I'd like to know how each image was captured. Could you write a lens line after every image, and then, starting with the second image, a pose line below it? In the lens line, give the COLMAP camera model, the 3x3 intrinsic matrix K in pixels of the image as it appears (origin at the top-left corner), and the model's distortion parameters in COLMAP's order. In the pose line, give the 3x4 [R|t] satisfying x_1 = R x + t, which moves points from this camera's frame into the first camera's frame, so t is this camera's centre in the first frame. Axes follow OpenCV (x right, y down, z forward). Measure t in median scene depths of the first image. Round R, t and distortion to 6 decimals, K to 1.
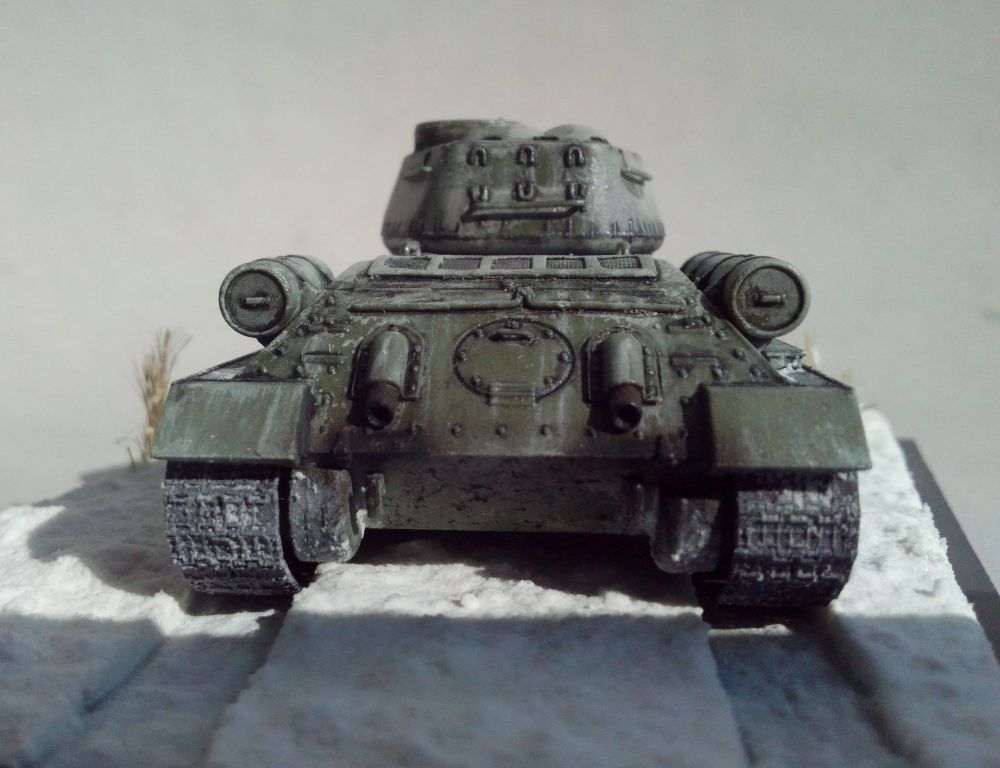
lens RADIAL K [[1025.8, 0, 443.4], [0, 1025.8, 342.8], [0, 0, 1]] dist [0.069286, -0.315483]
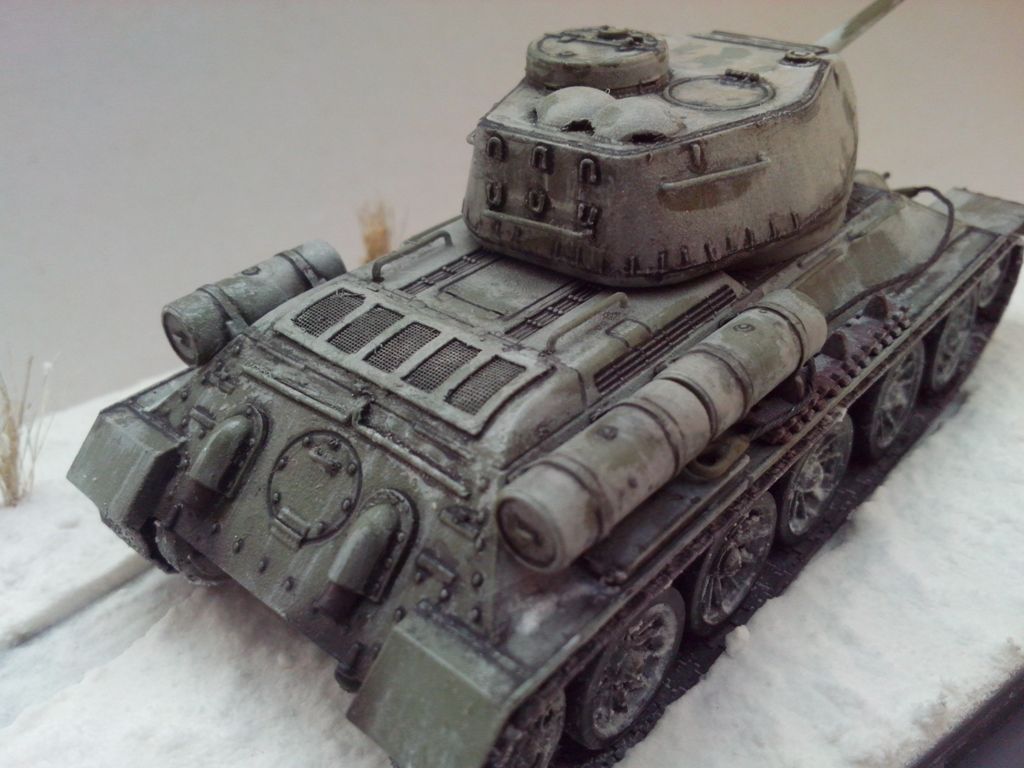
lens RADIAL K [[945.9, 0, 512.0], [0, 945.9, 384.0], [0, 0, 1]] dist [0.057098, -0.282215]
pose [[0.796274, 0.294244, -0.528553, 0.668566], [-0.006415, 0.877791, 0.479000, -0.503191], [0.604902, -0.378025, 0.700850, 0.523604]]
